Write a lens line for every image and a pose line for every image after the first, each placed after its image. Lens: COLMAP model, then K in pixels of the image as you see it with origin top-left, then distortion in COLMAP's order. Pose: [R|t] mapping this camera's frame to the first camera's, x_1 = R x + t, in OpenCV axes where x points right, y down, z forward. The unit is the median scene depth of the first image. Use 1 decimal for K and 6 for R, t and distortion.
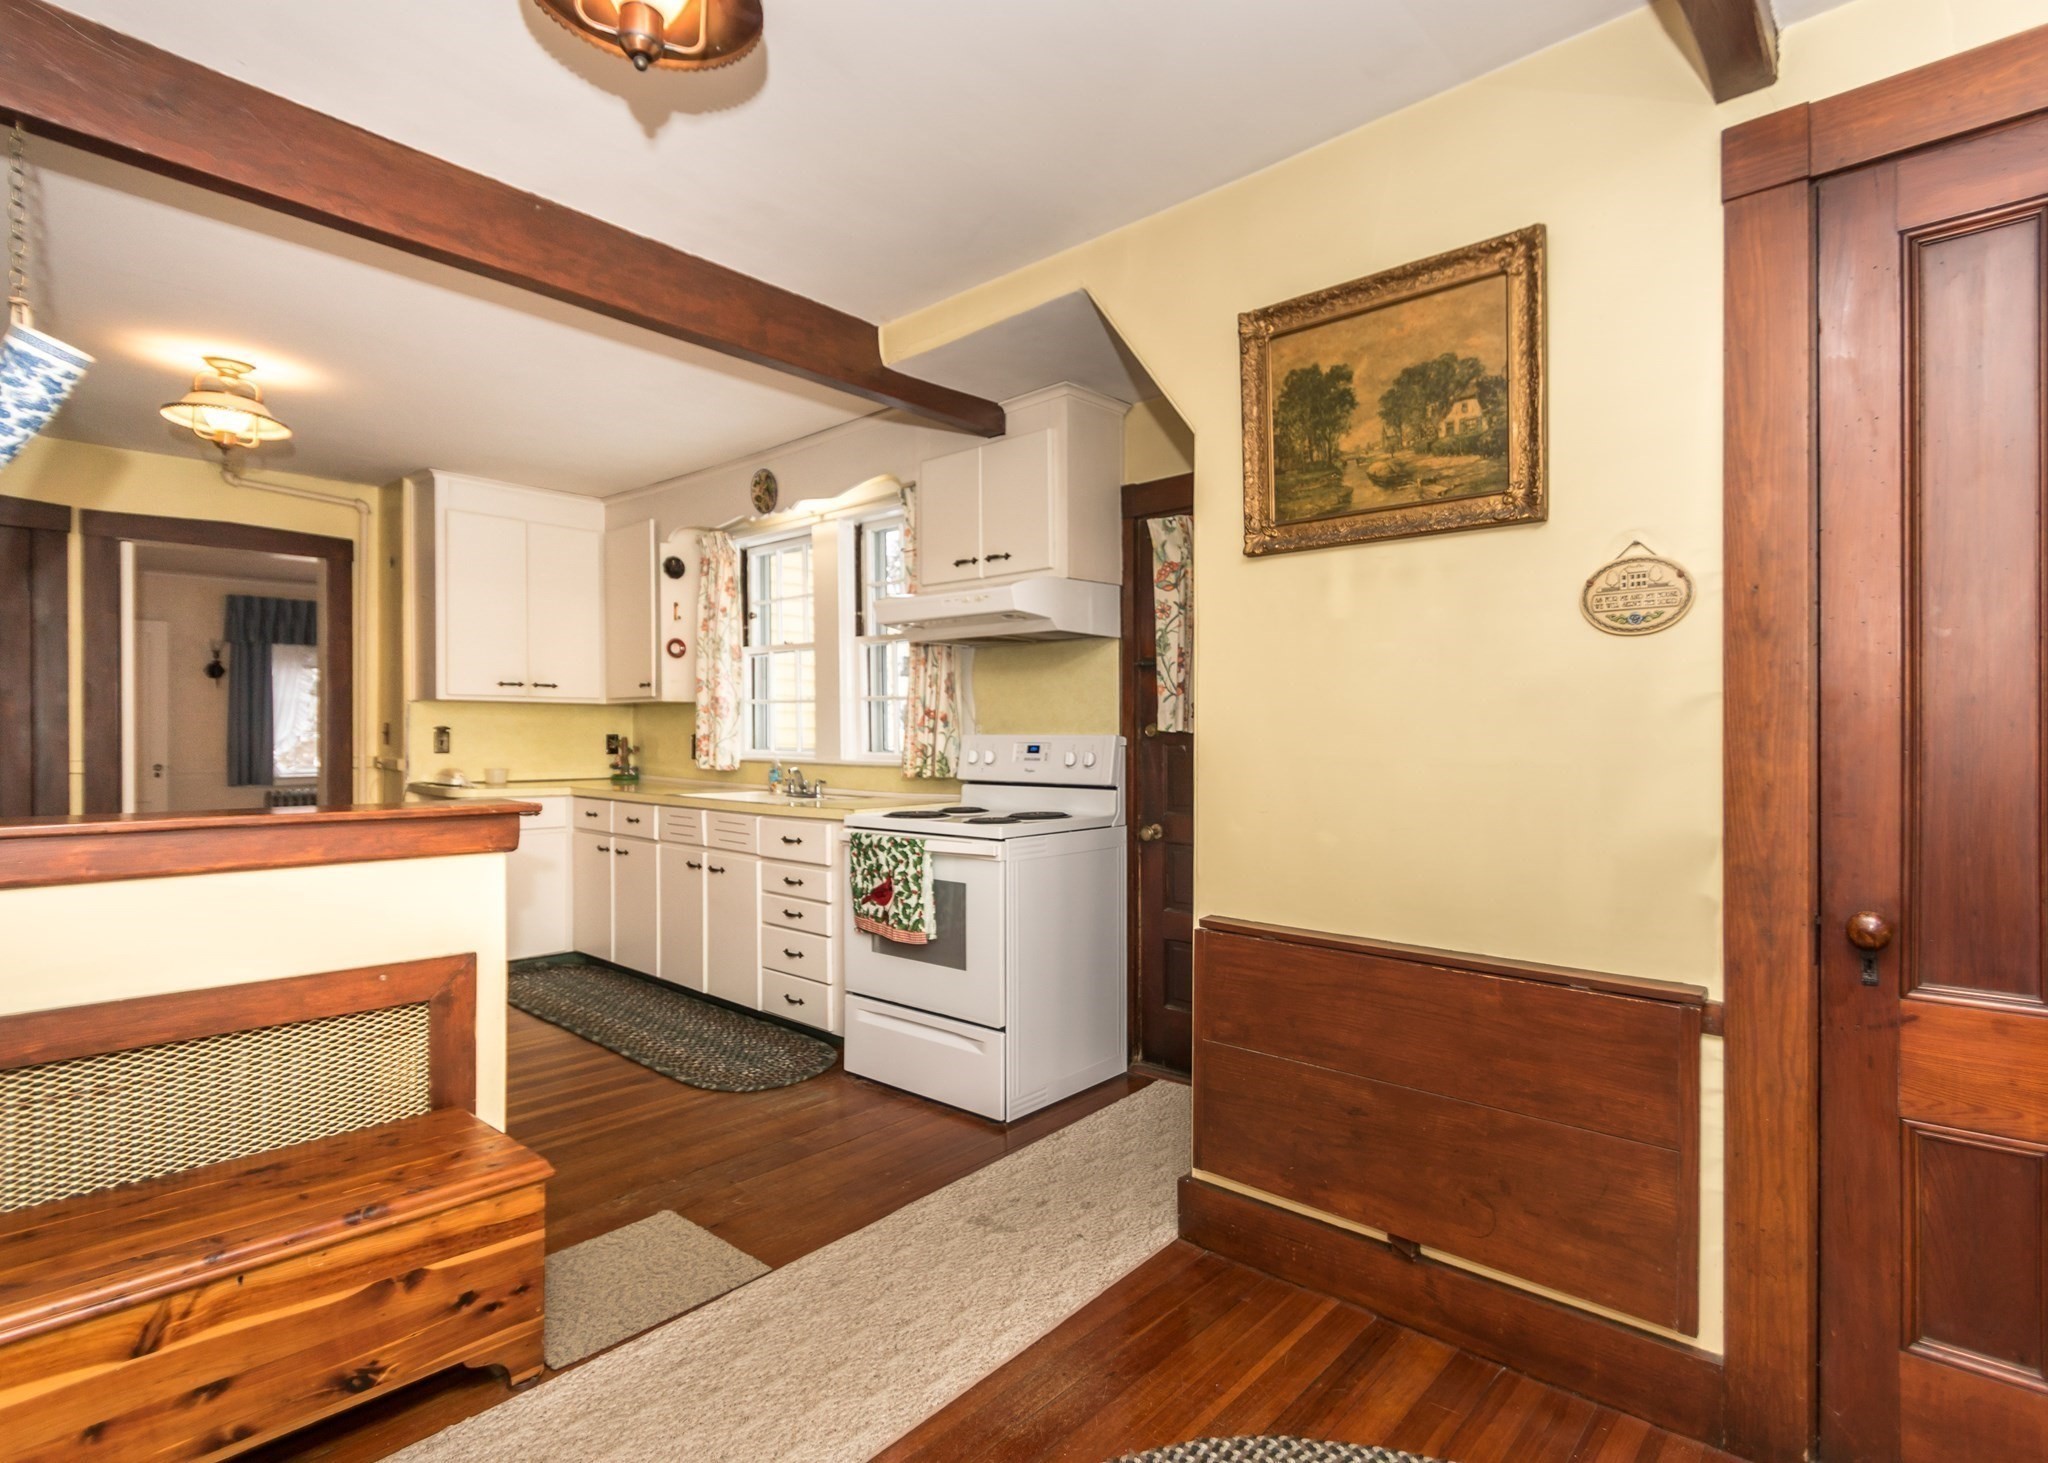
lens RADIAL K [[1018.1, 0, 1098.0], [0, 1018.1, 728.9], [0, 0, 1]] dist [0.000901, -0.000301]
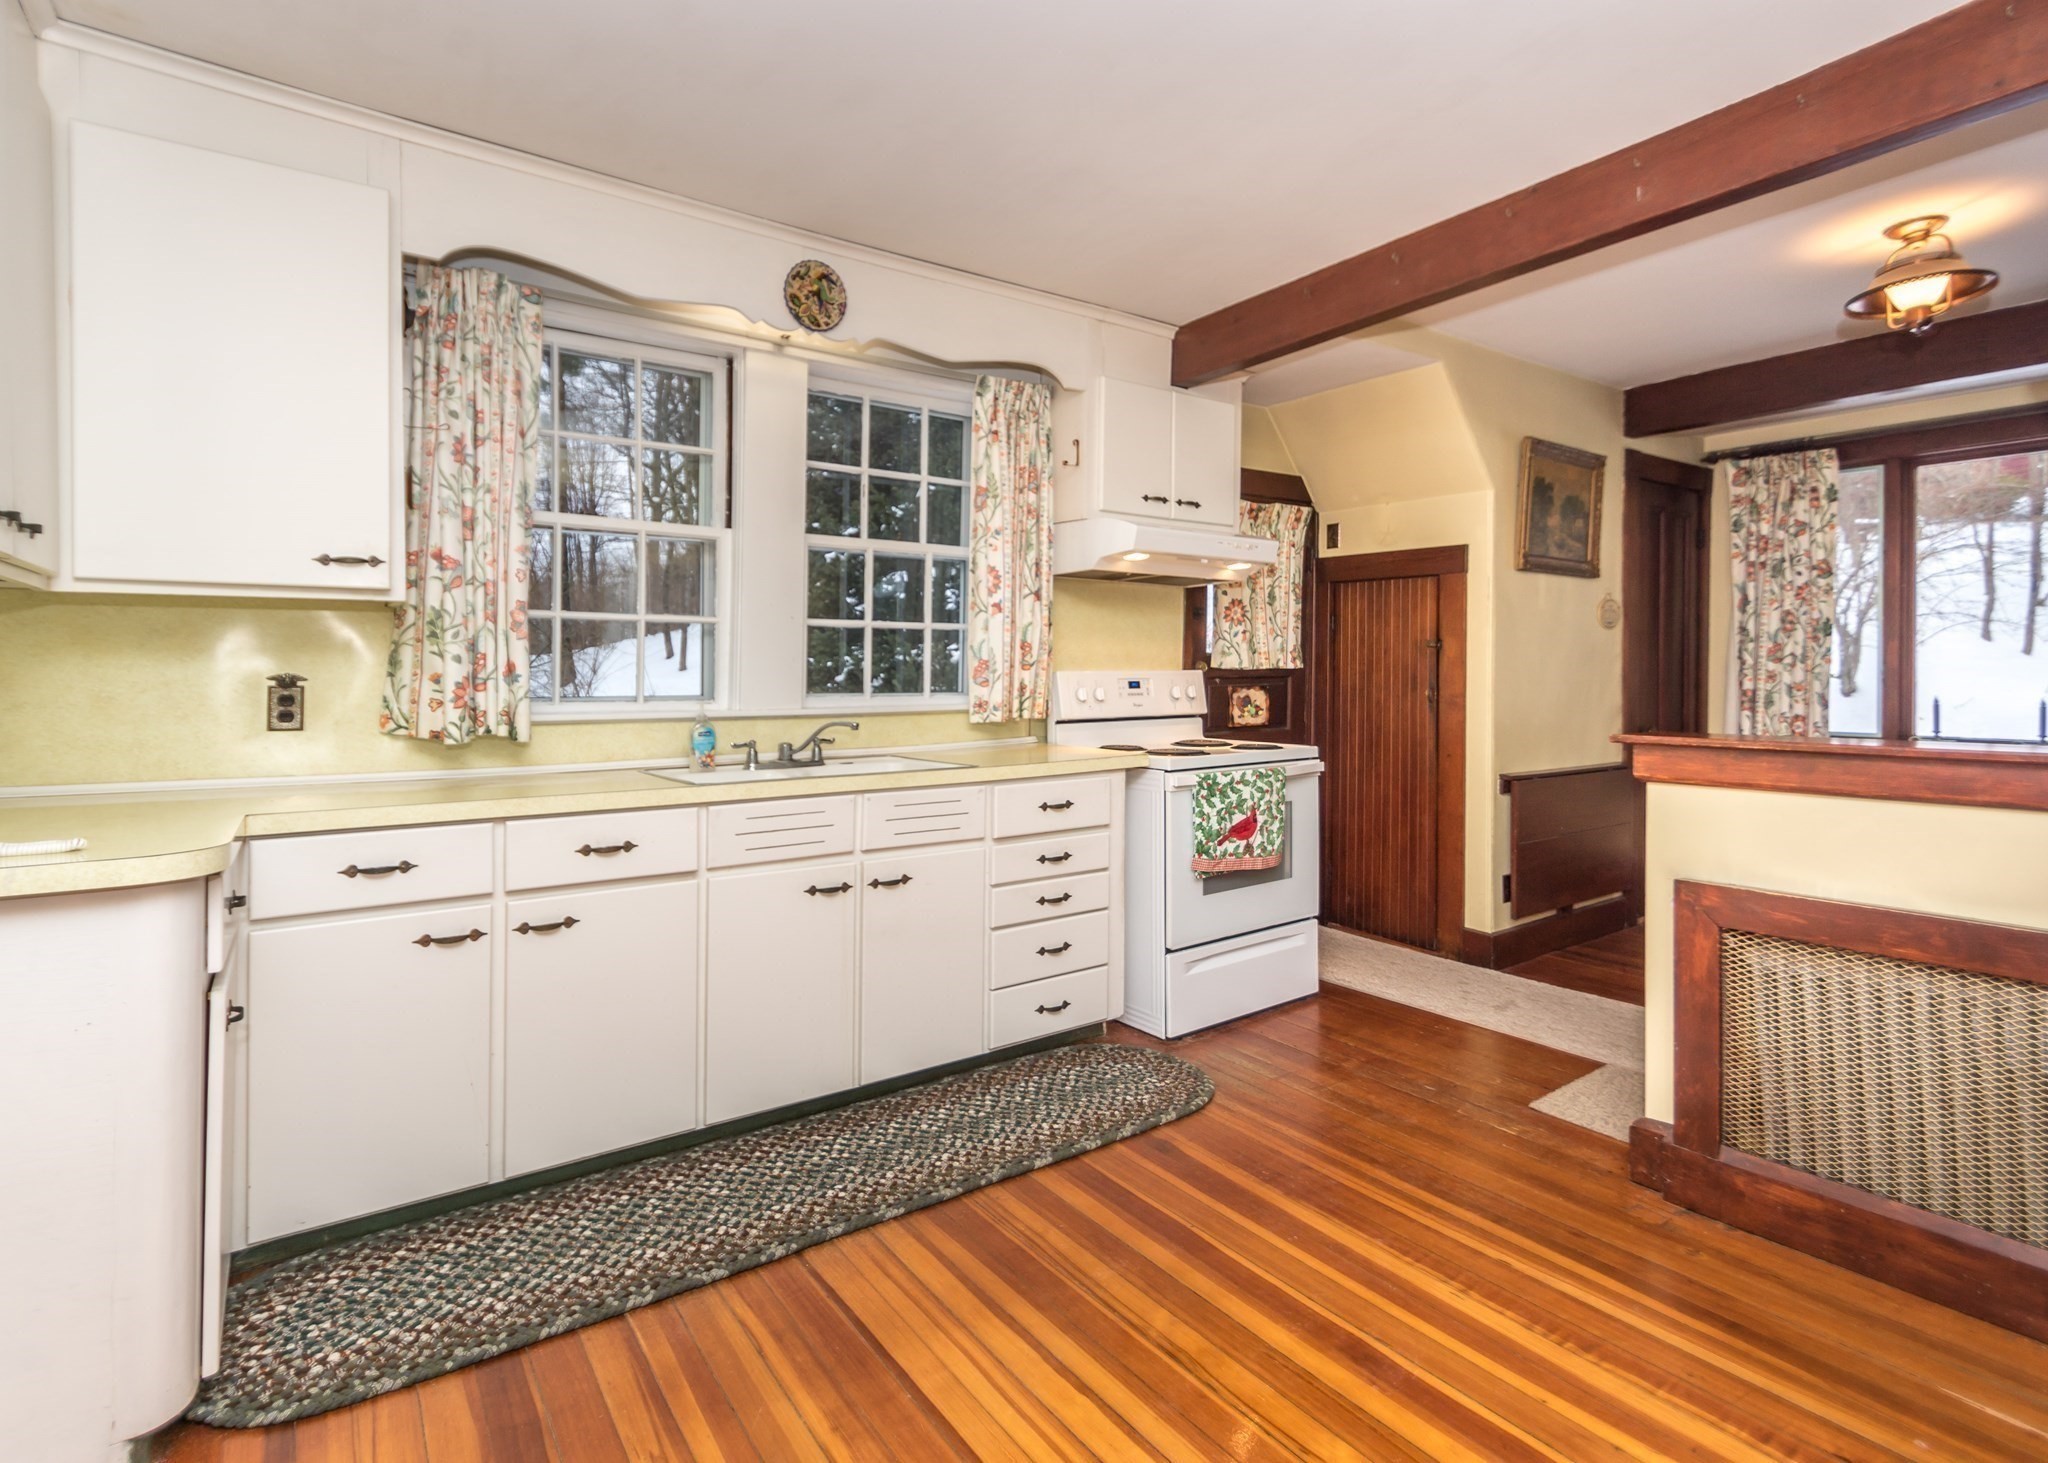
lens RADIAL K [[1007.7, 0, 1000.0], [0, 1007.7, 674.6], [0, 0, 1]] dist [-0.001998, -0.000609]
pose [[0.258093, -0.004907, 0.966108, -1.142702], [0.000448, 0.999988, 0.004959, 0.004313], [-0.966120, -0.000847, 0.258092, 0.901577]]
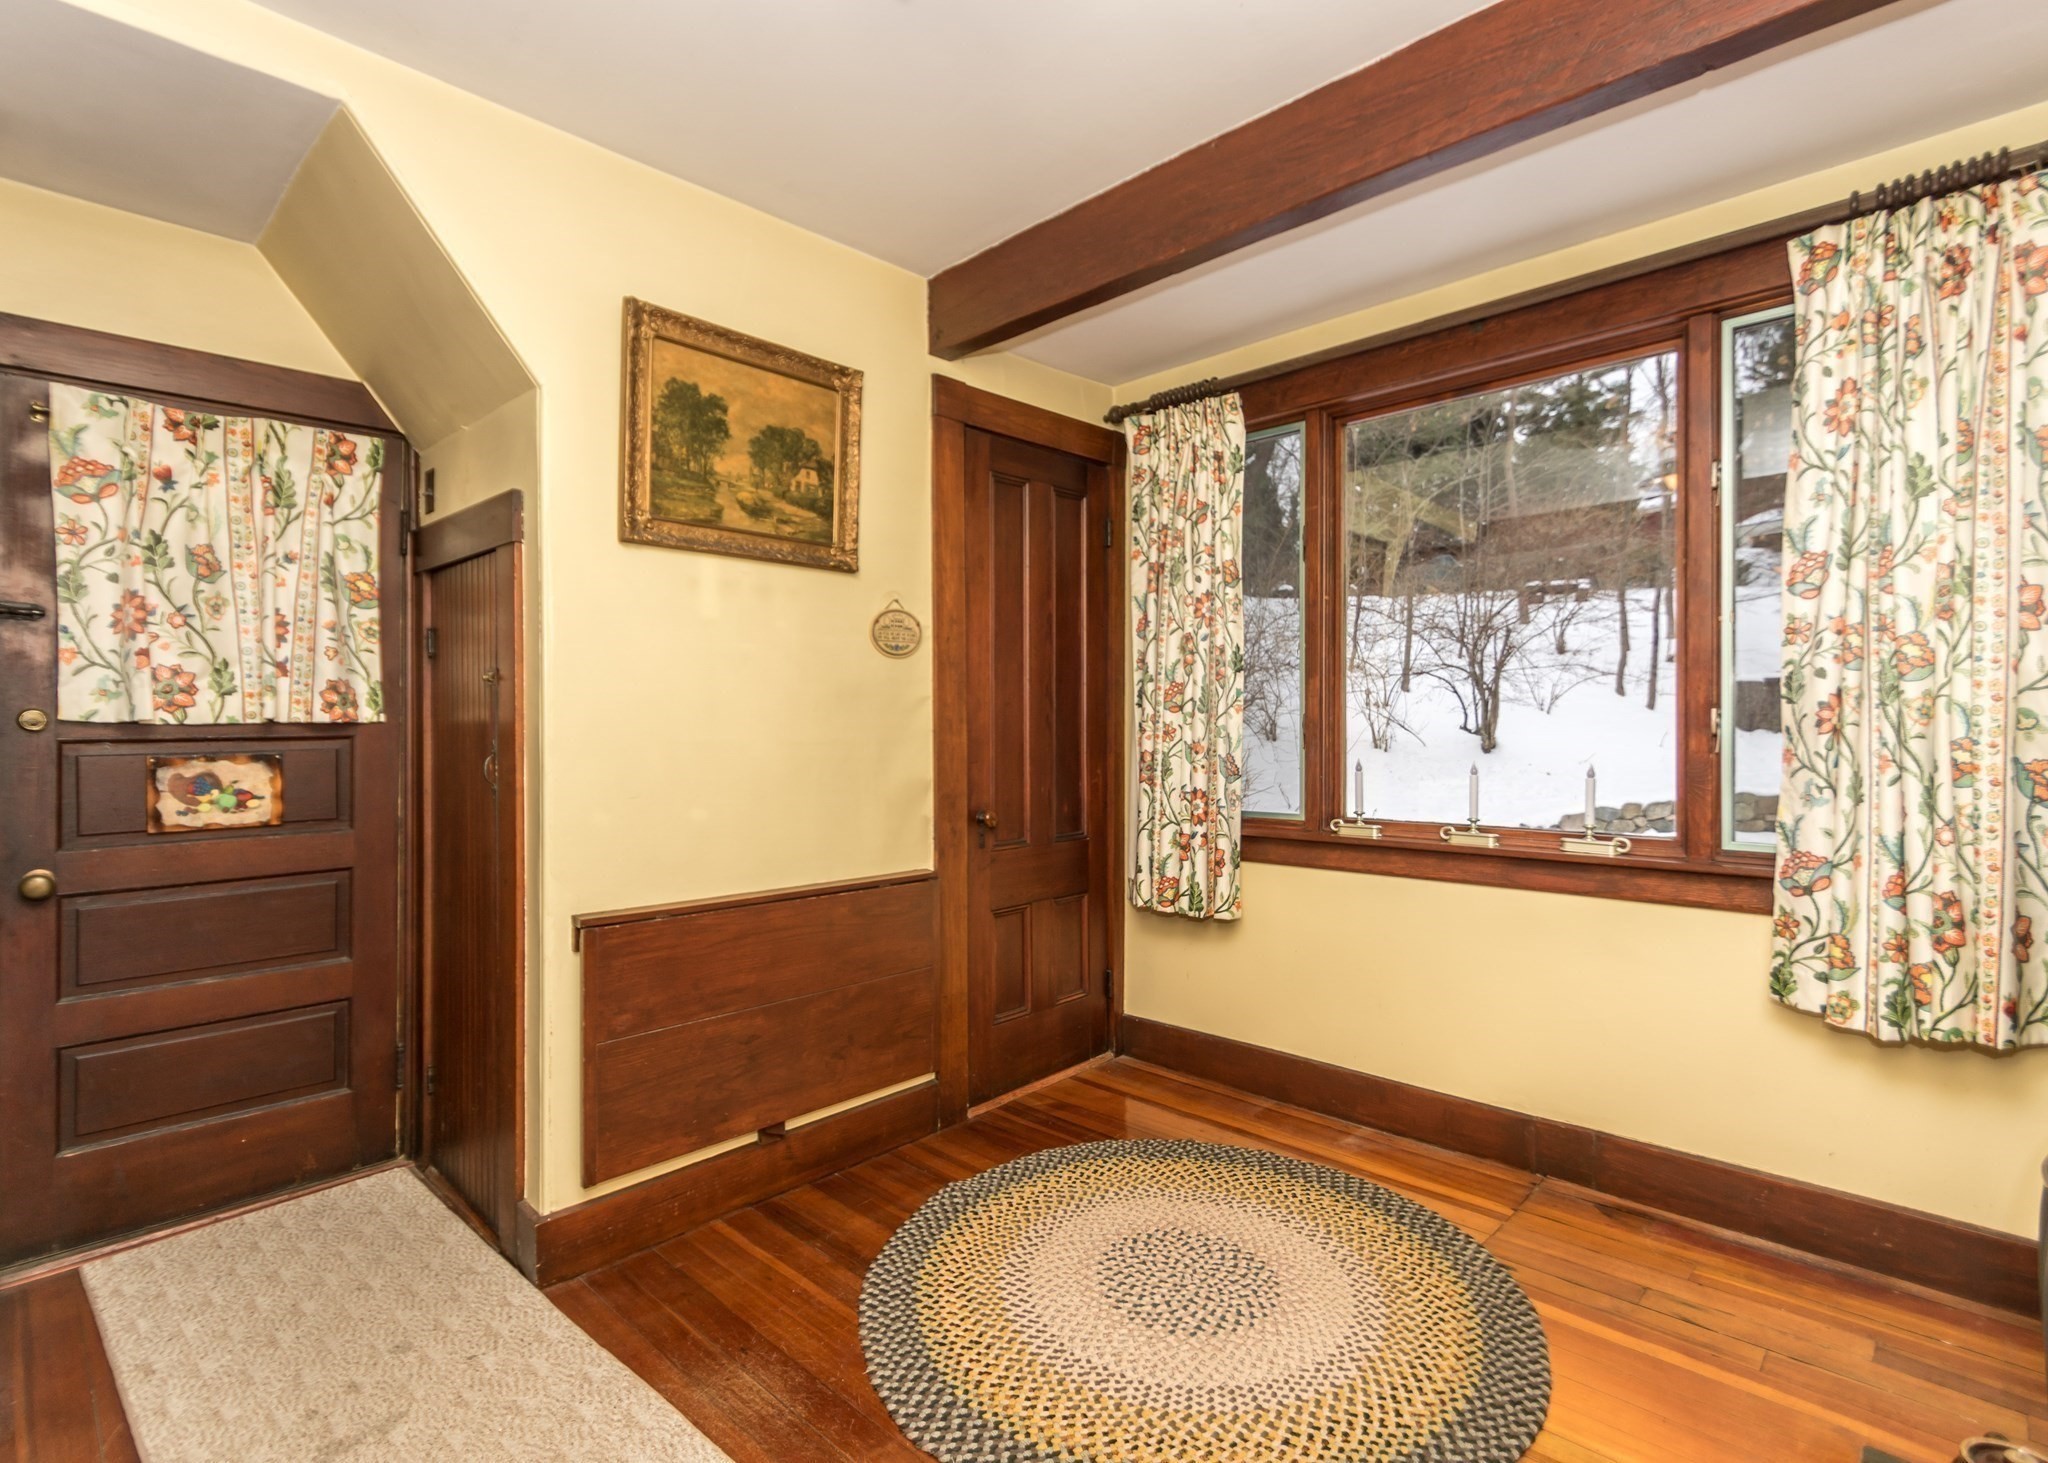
lens RADIAL K [[986.2, 0, 1063.5], [0, 986.2, 731.0], [0, 0, 1]] dist [-0.000427, -0.000485]
pose [[0.043023, -0.003965, 0.999066, -0.498421], [0.005000, 0.999980, 0.003753, 0.008843], [-0.999062, 0.004833, 0.043042, 0.334449]]
